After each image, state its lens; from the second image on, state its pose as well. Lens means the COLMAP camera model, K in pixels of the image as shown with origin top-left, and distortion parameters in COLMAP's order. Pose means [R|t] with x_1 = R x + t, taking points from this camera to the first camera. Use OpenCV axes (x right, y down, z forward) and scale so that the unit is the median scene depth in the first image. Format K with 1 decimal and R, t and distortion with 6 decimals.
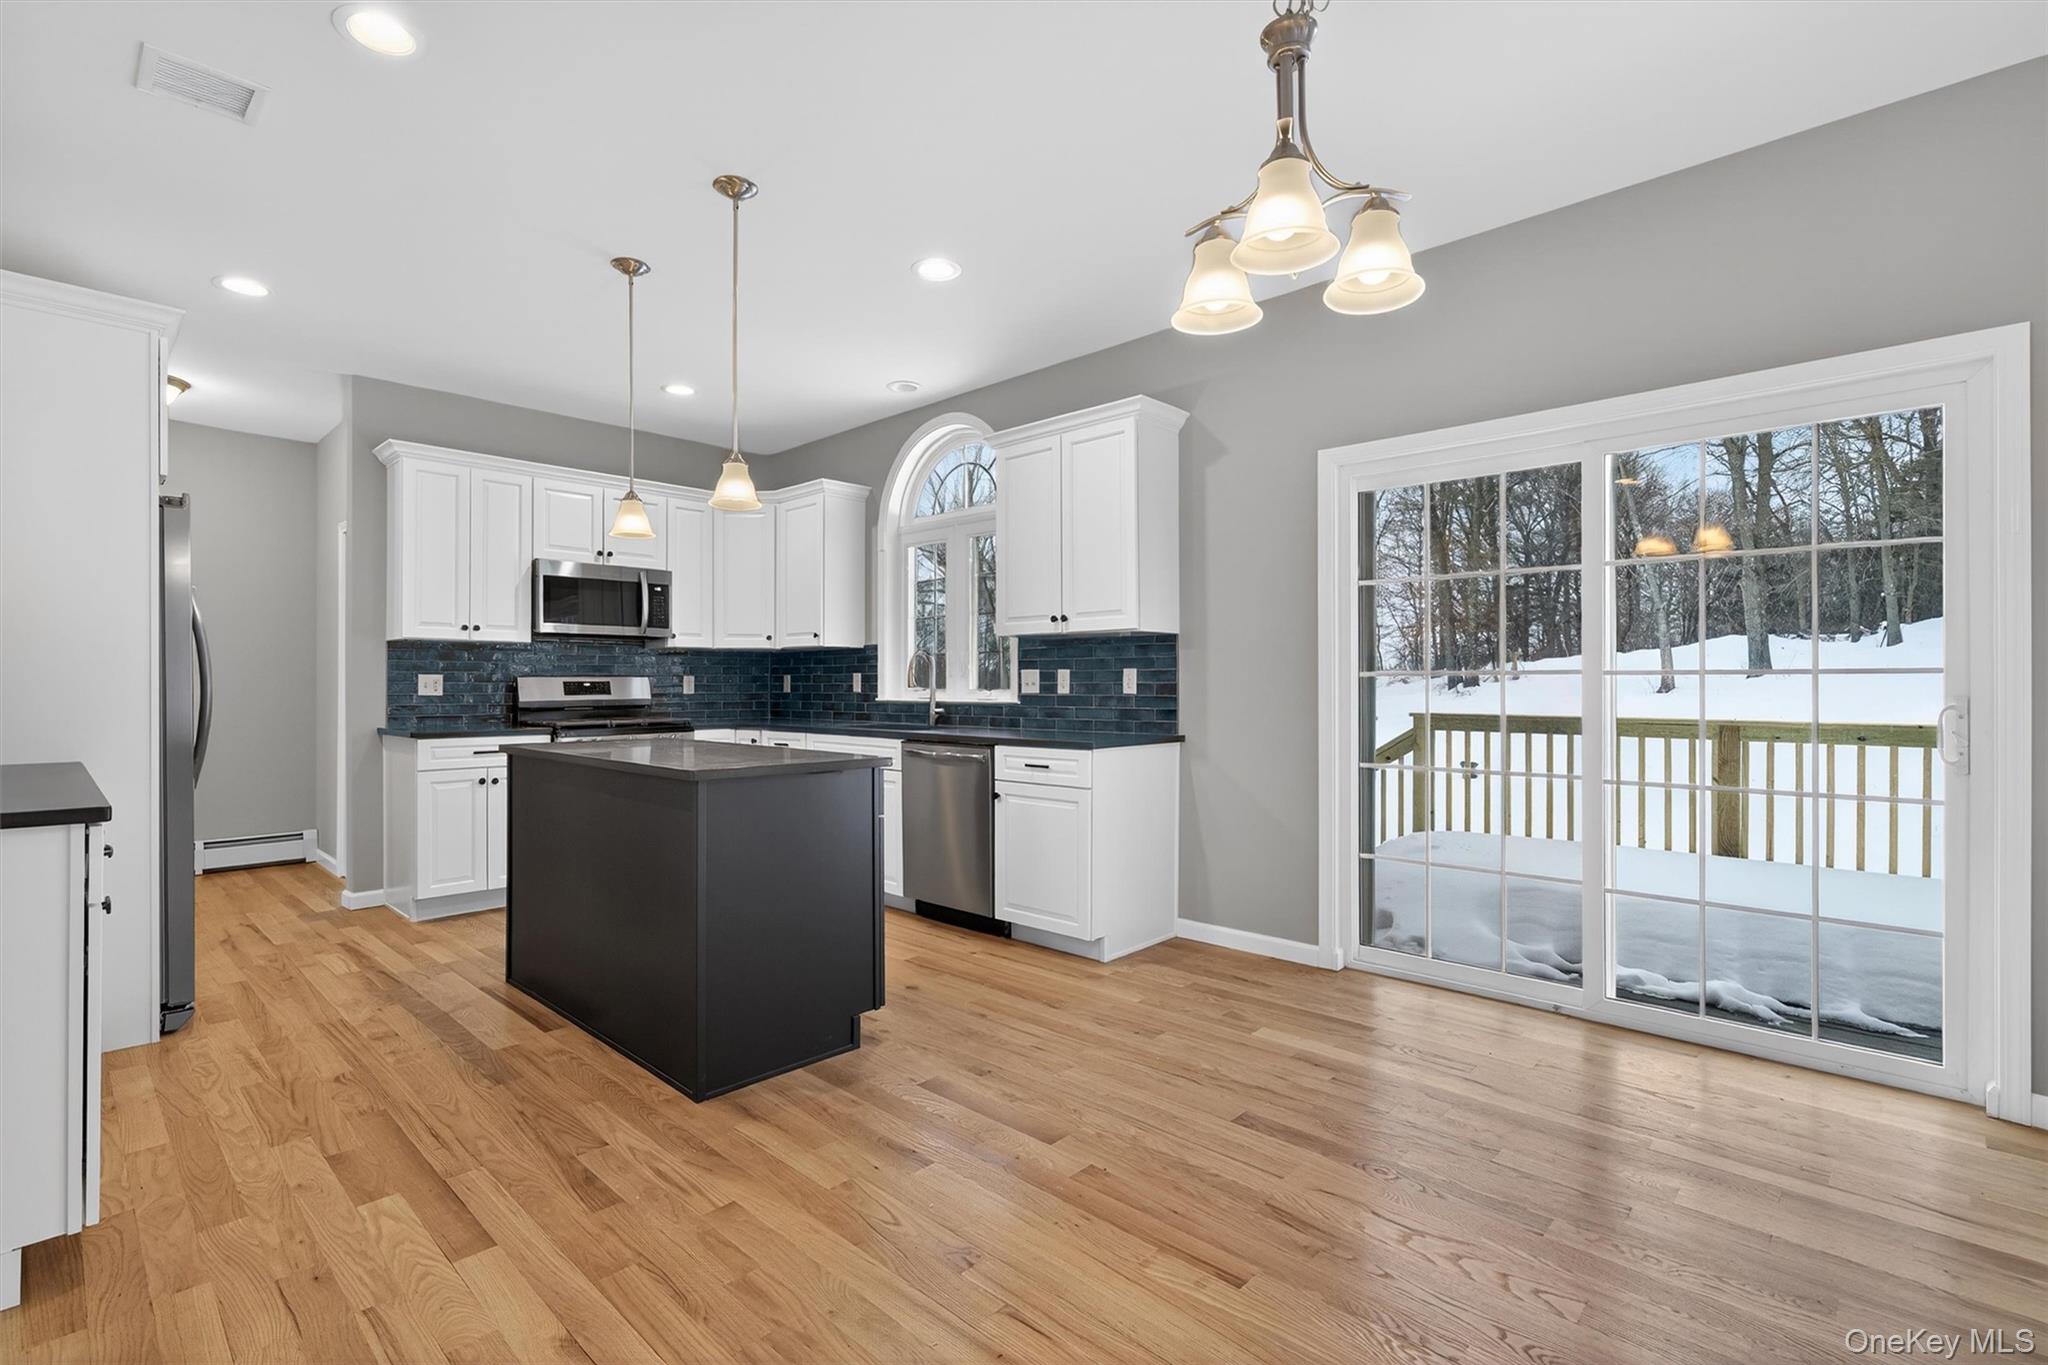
lens RADIAL K [[929.9, 0, 1024.0], [0, 929.9, 682.5], [0, 0, 1]] dist [-0.004139, 0.009663]
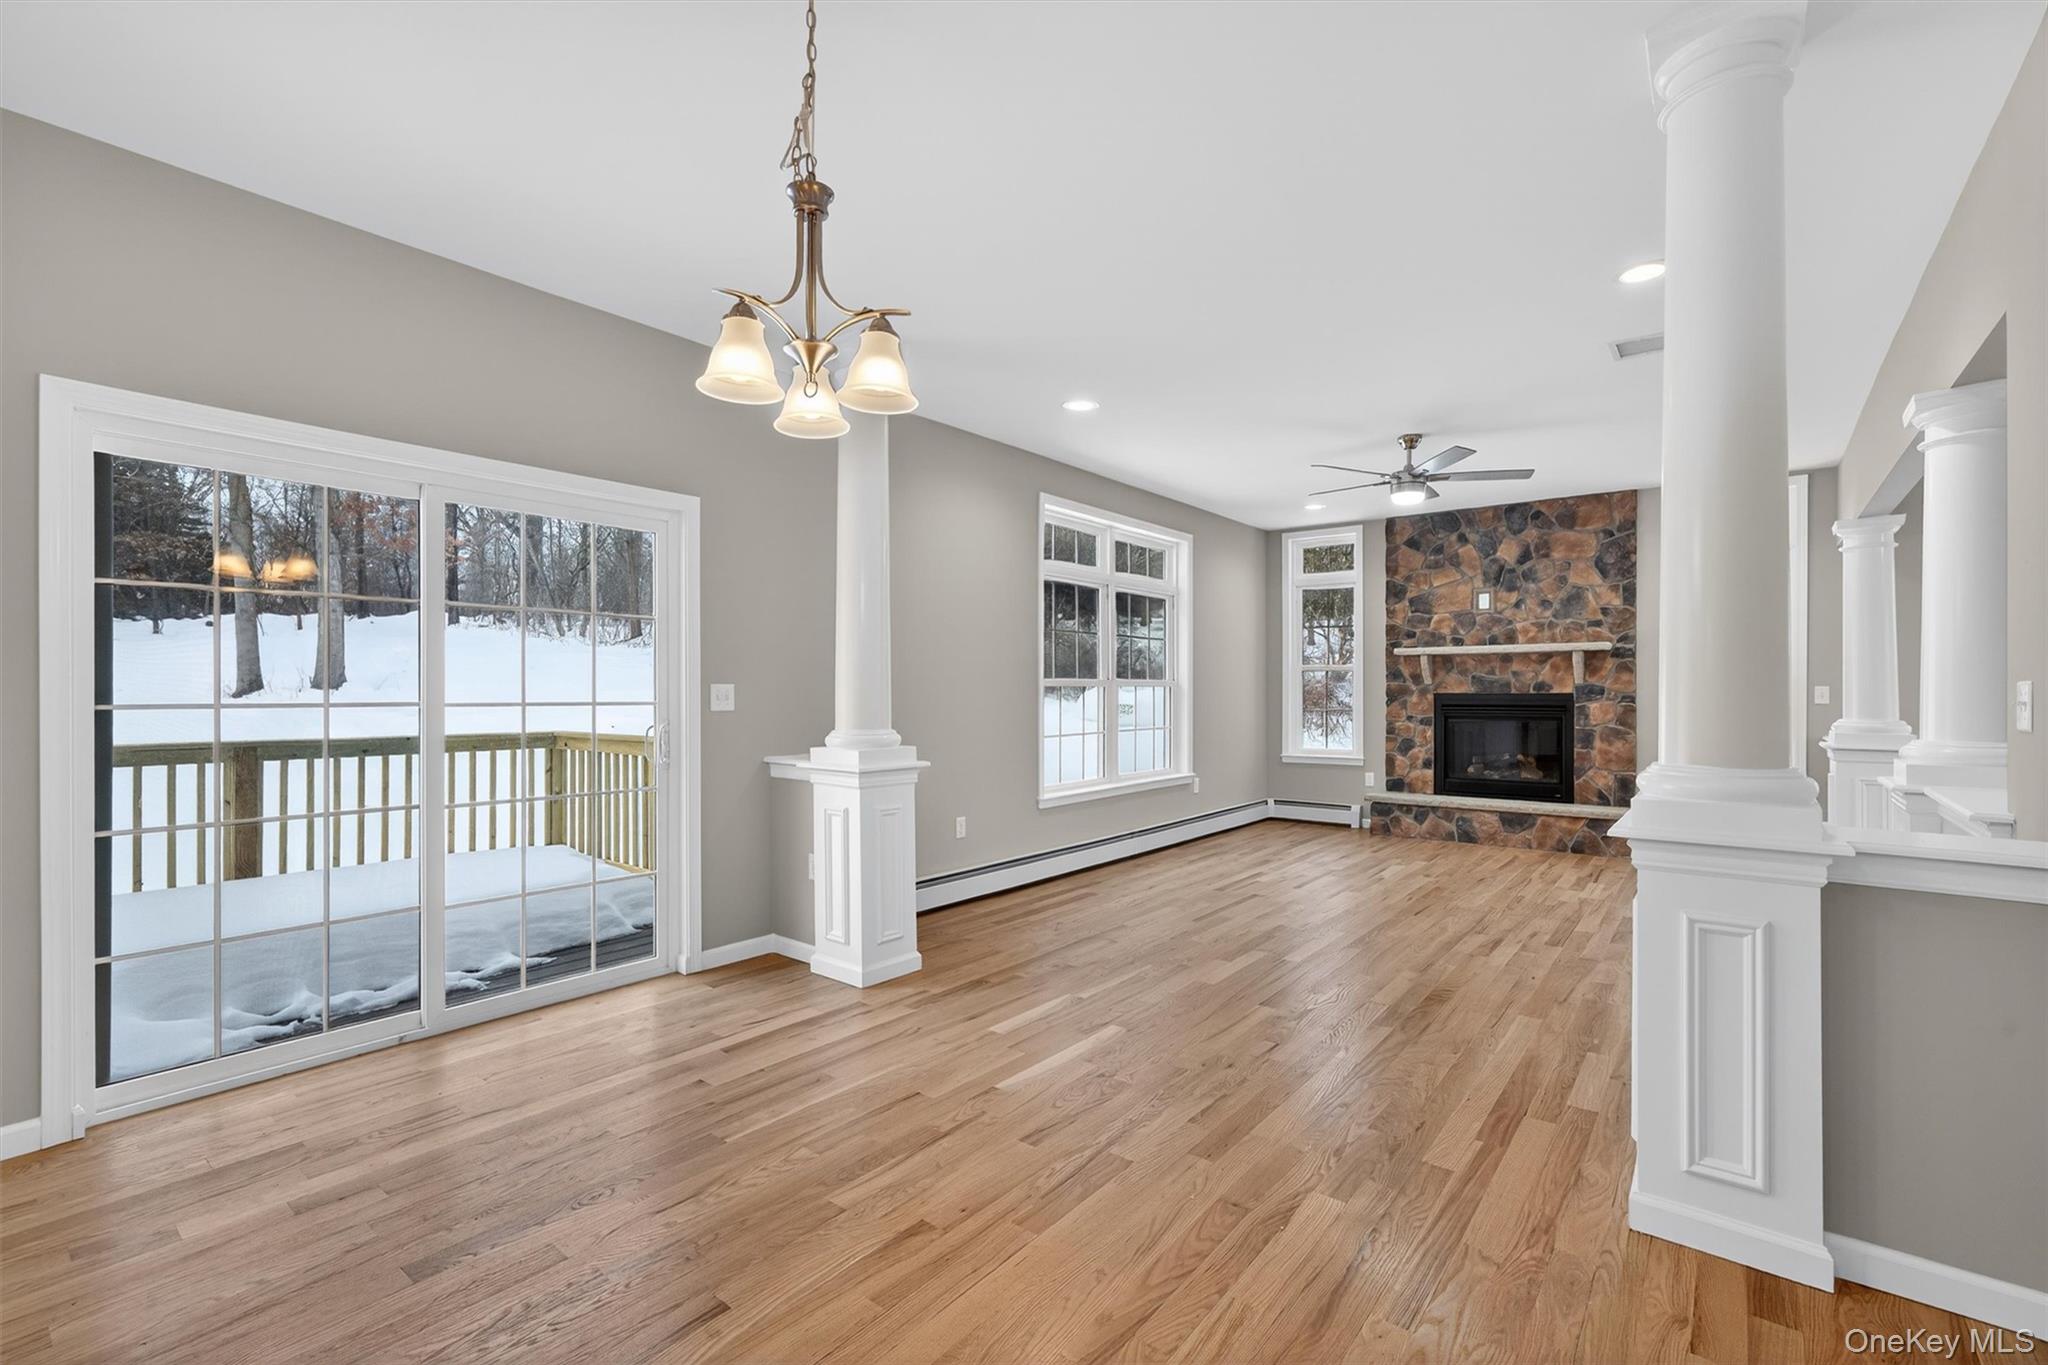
lens RADIAL K [[893.0, 0, 1026.0], [0, 893.0, 692.2], [0, 0, 1]] dist [-0.018323, 0.012703]
pose [[-0.082446, -0.001341, 0.996595, -0.278048], [-0.003587, 0.999993, 0.001049, -0.017602], [-0.996589, -0.003489, -0.082450, 0.260959]]
